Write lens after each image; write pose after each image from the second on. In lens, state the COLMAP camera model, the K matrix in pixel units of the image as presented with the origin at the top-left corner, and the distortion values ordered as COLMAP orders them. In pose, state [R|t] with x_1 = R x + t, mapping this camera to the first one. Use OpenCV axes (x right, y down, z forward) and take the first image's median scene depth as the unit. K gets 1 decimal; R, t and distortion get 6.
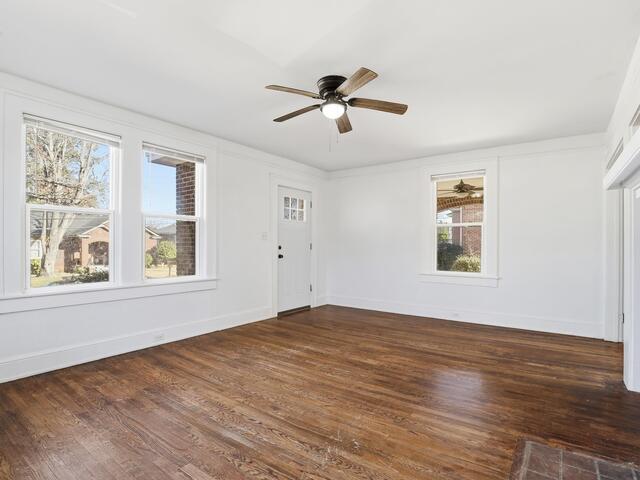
lens RADIAL K [[333.8, 0, 320.0], [0, 333.8, 240.0], [0, 0, 1]] dist [-0.029117, 0.000237]
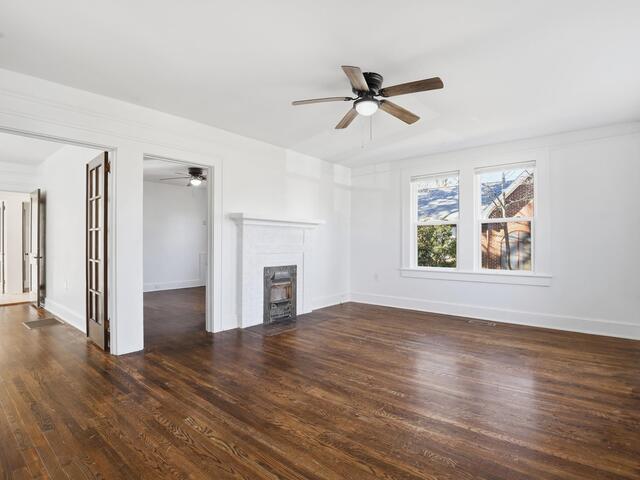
lens RADIAL K [[333.8, 0, 320.0], [0, 333.8, 240.0], [0, 0, 1]] dist [-0.029117, 0.000237]
pose [[-0.998002, -0.003249, 0.063103, 0.106432], [-0.004962, 0.999623, -0.027003, 0.035156], [-0.062992, -0.027262, -0.997642, 1.840116]]
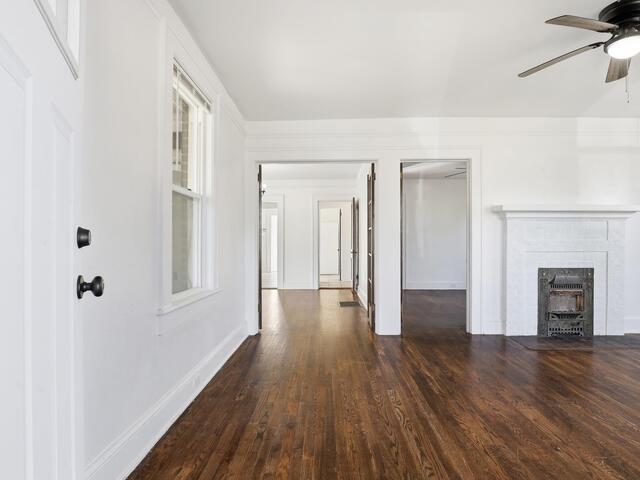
lens RADIAL K [[377.6, 0, 320.0], [0, 377.6, 240.0], [0, 0, 1]] dist [-0.024037, 0.000376]
pose [[-0.575936, 0.003905, 0.817485, -0.209950], [-0.012974, 0.999819, -0.013917, 0.042815], [-0.817392, -0.018621, -0.575781, 1.831302]]
